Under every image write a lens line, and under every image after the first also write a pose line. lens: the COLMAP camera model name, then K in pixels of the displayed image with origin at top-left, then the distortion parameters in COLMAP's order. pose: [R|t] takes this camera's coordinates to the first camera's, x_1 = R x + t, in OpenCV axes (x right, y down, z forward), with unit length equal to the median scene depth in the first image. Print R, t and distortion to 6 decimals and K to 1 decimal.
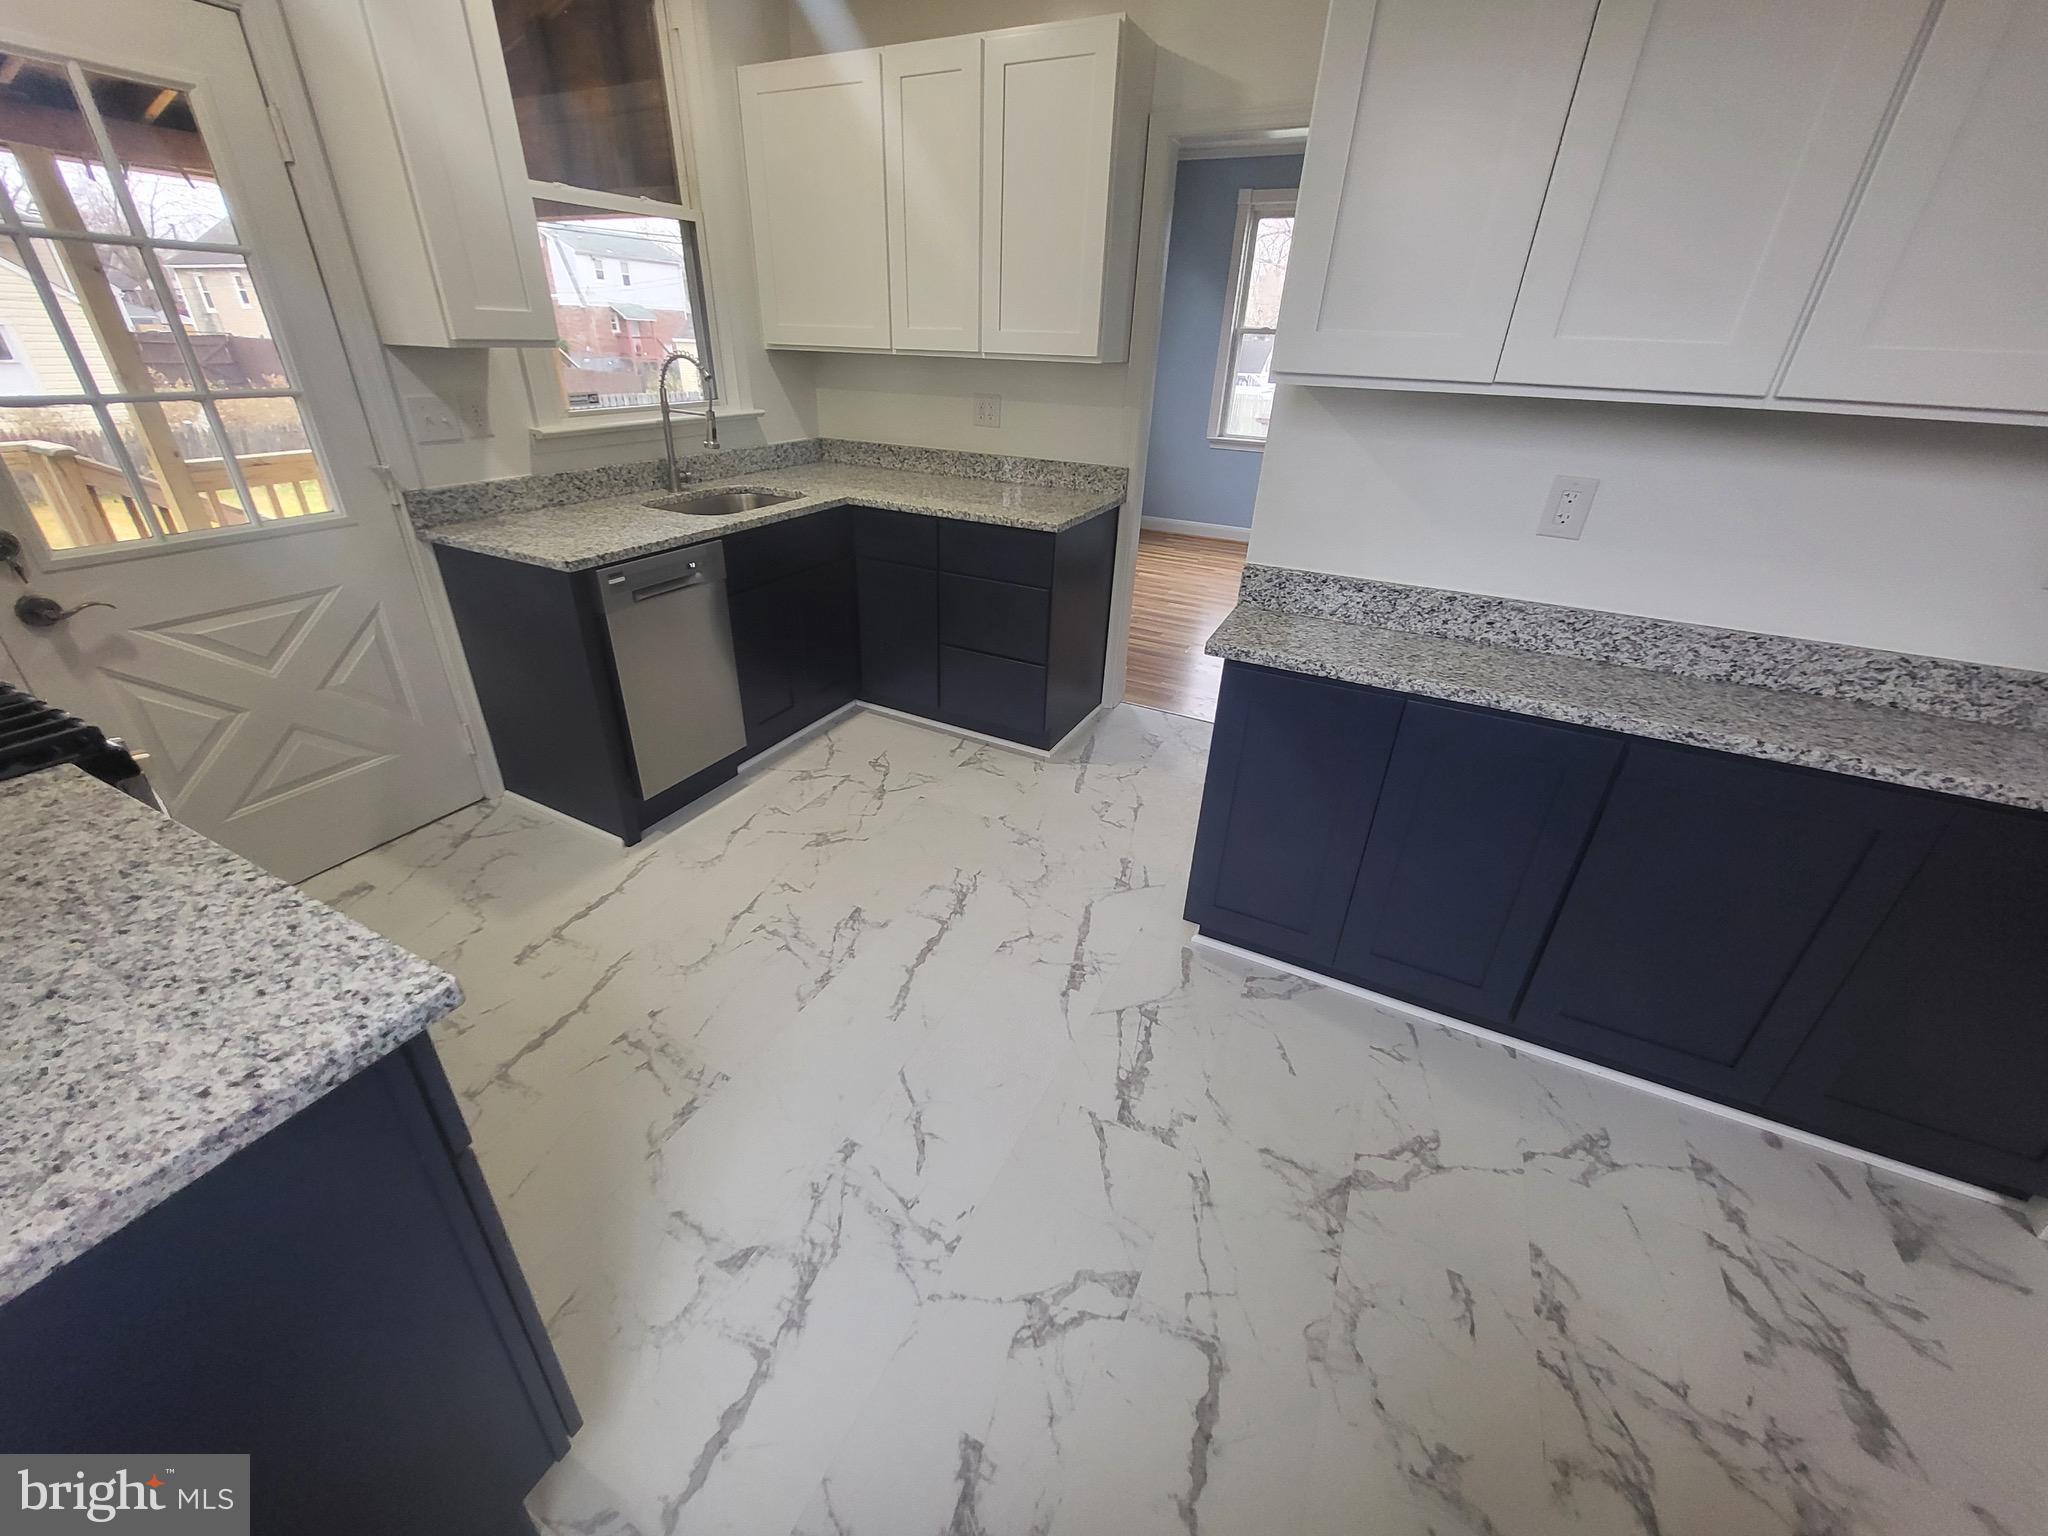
lens RADIAL K [[804.3, 0, 1000.3], [0, 804.3, 754.4], [0, 0, 1]] dist [0.000509, -0.002863]
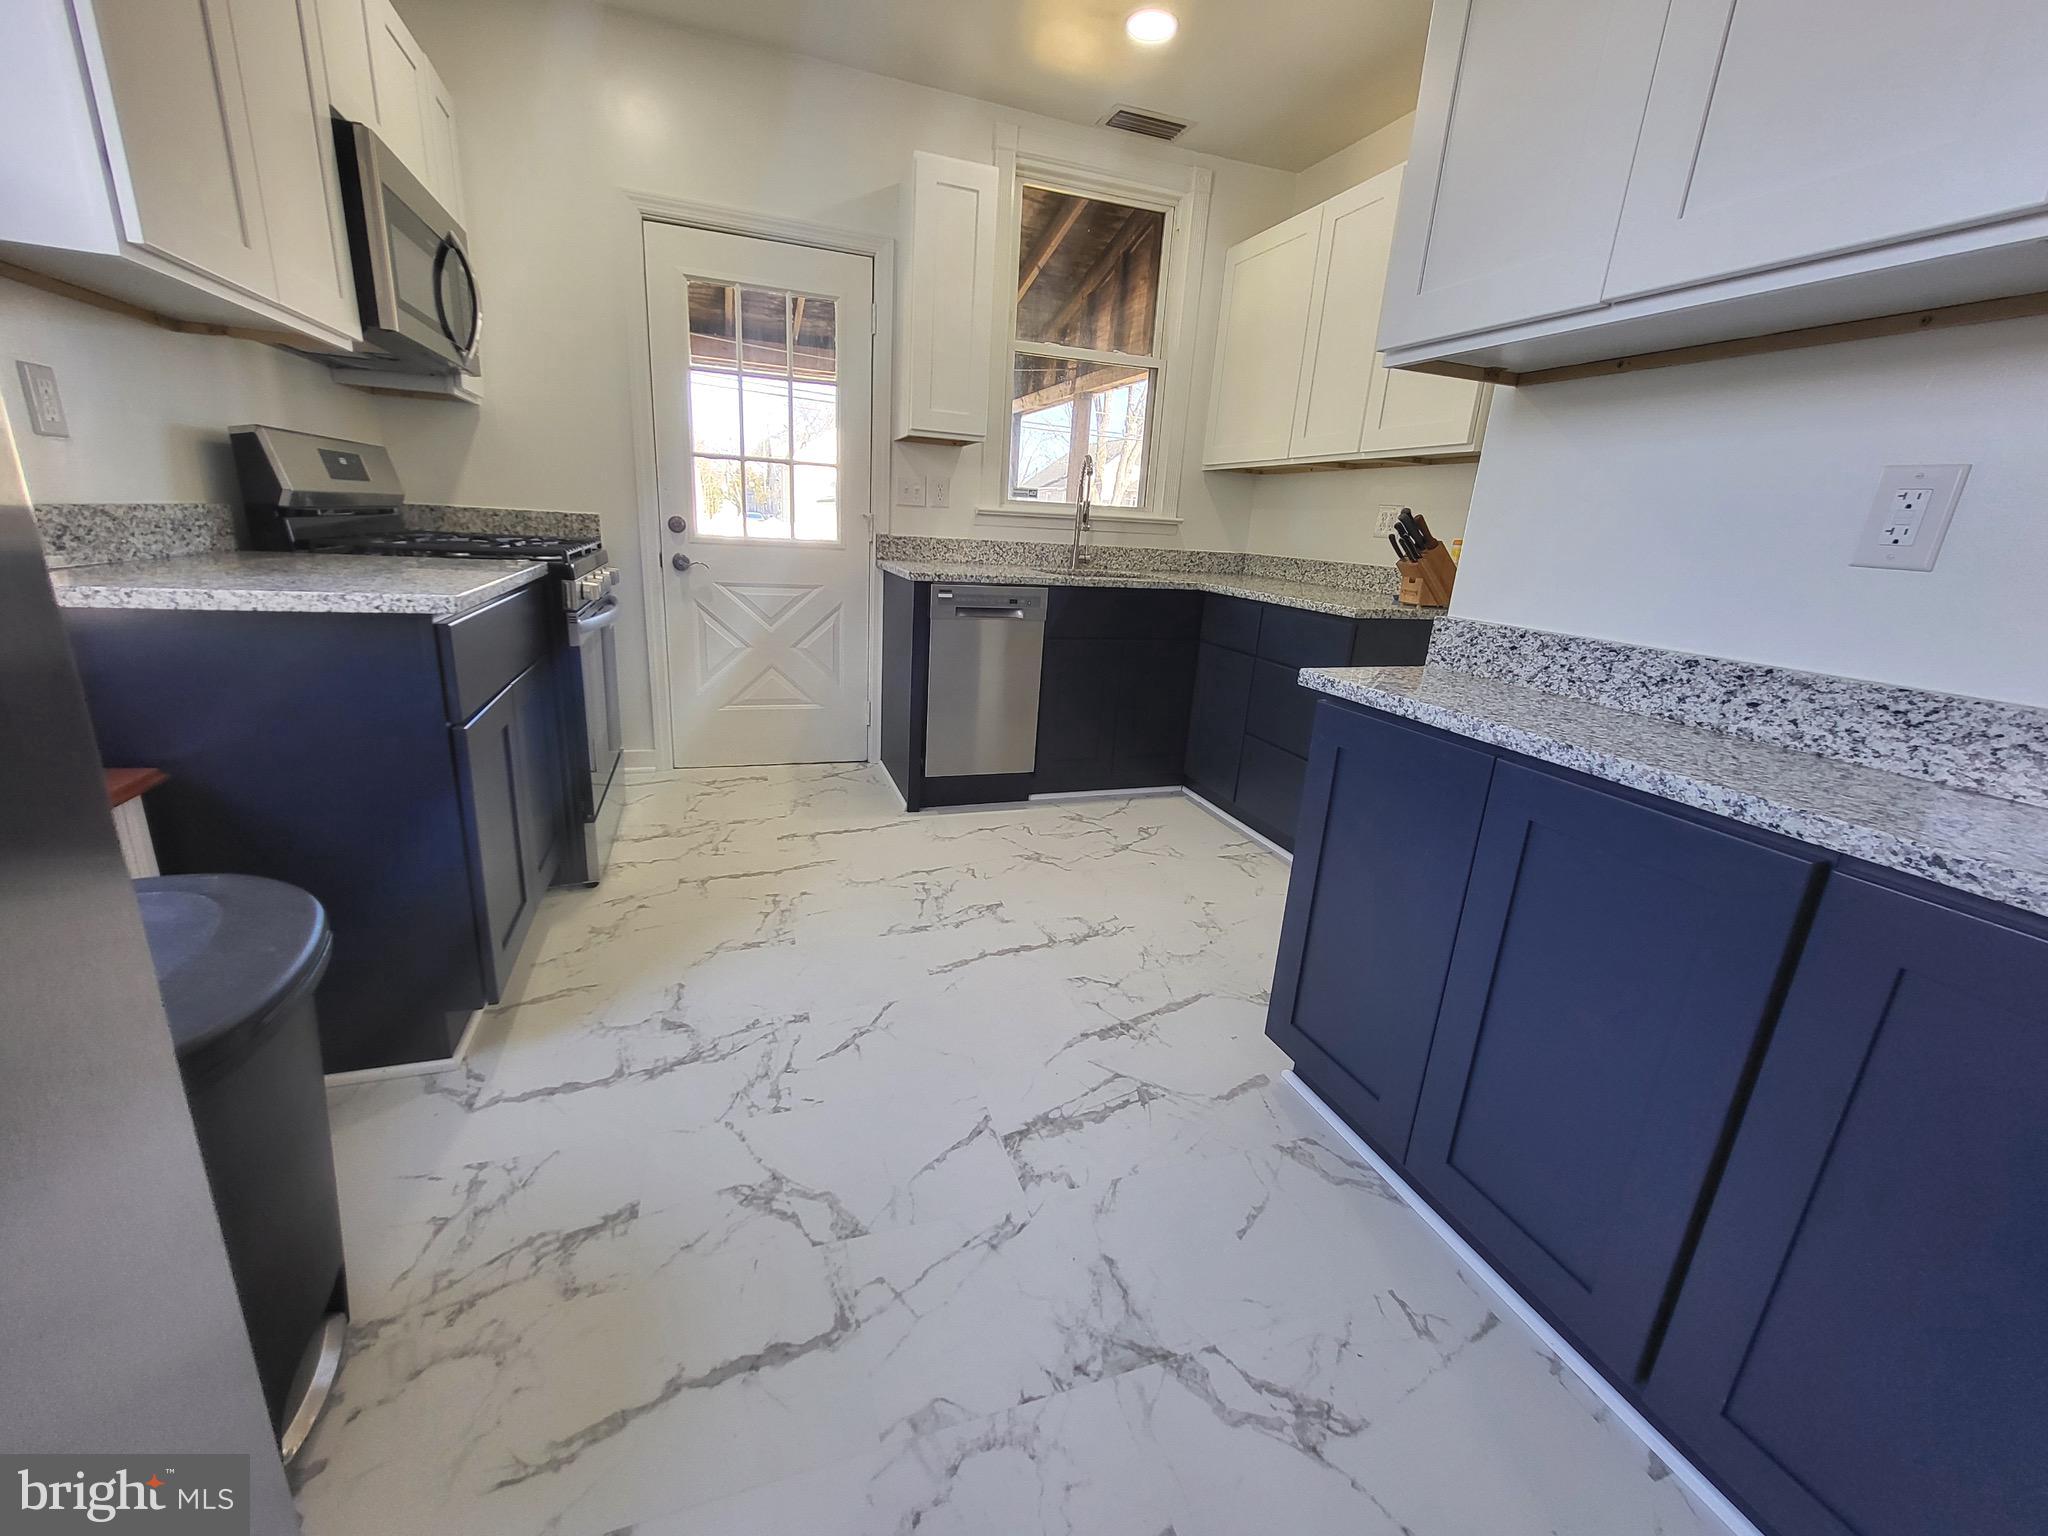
lens RADIAL K [[804.3, 0, 1000.3], [0, 804.3, 754.4], [0, 0, 1]] dist [0.000509, -0.002863]
pose [[0.717101, 0.206112, -0.665795, 0.617853], [-0.355380, 0.929892, -0.094897, 0.140493], [0.599559, 0.304661, 0.740075, 0.202187]]
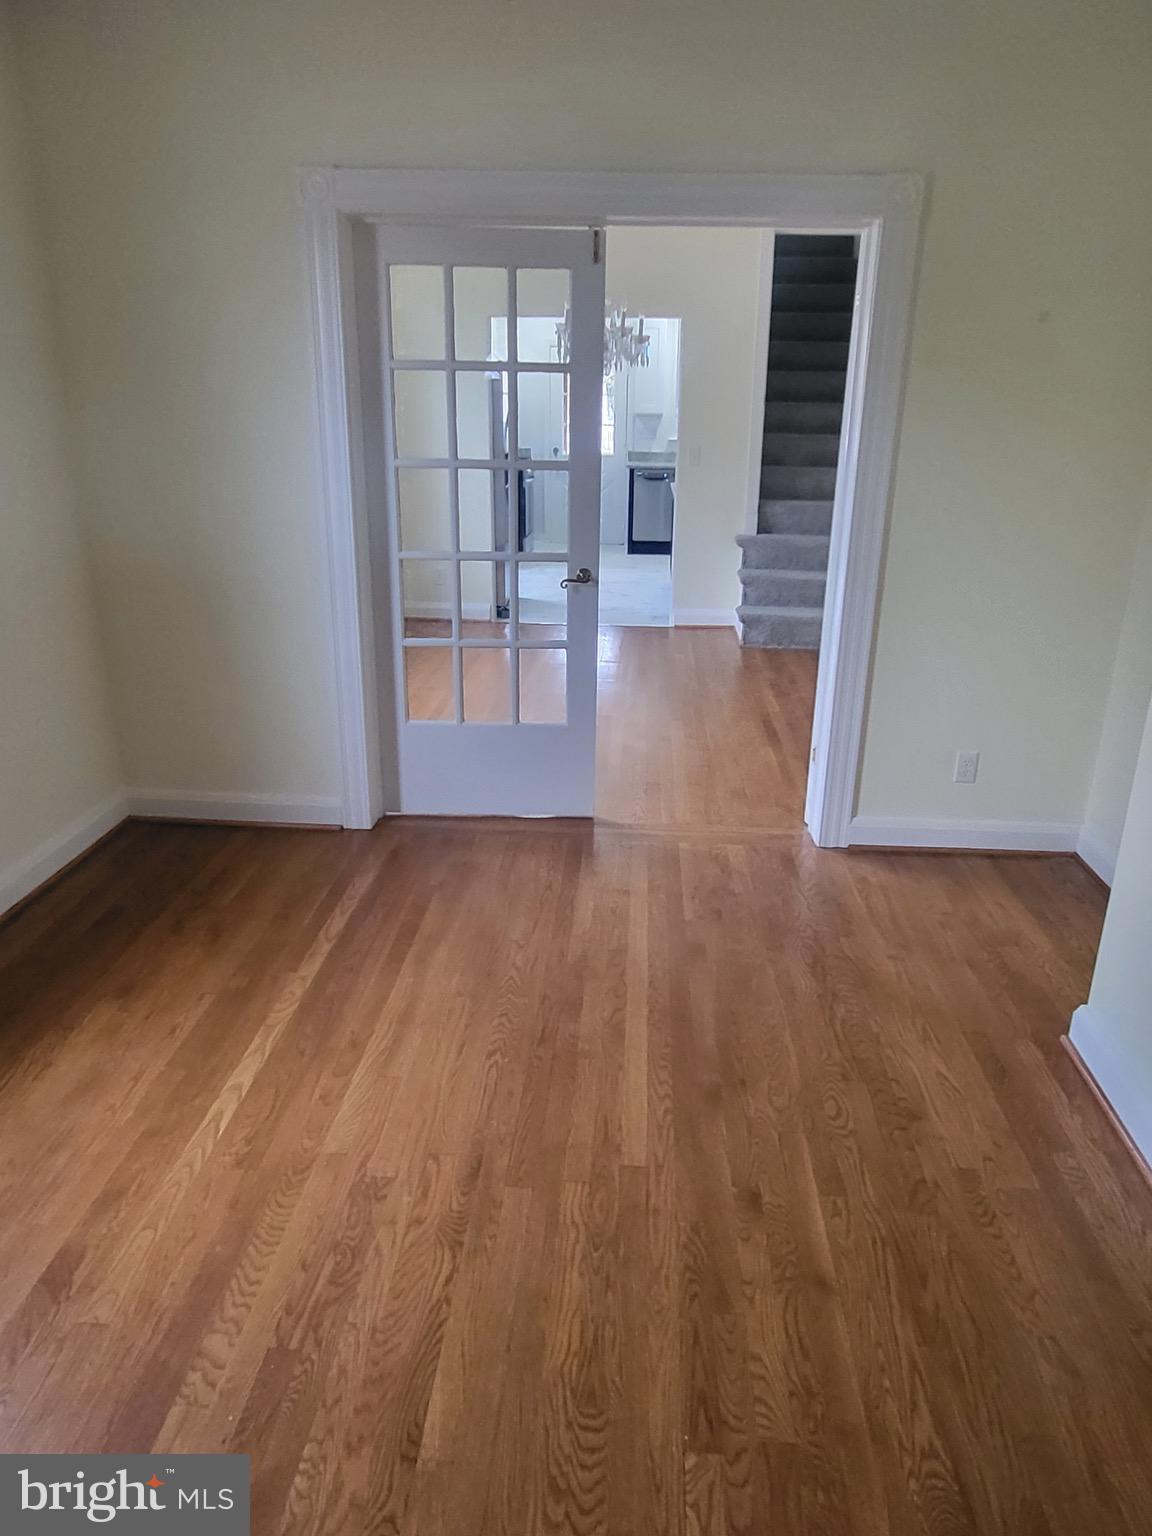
lens RADIAL K [[1004.4, 0, 600.1], [0, 1004.4, 763.4], [0, 0, 1]] dist [0.004156, 0.000154]
pose [[0.418881, 0.287788, -0.861230, 4.710620], [-0.425507, 0.900079, 0.093814, 0.780091], [0.802173, 0.327163, 0.499482, -1.267107]]
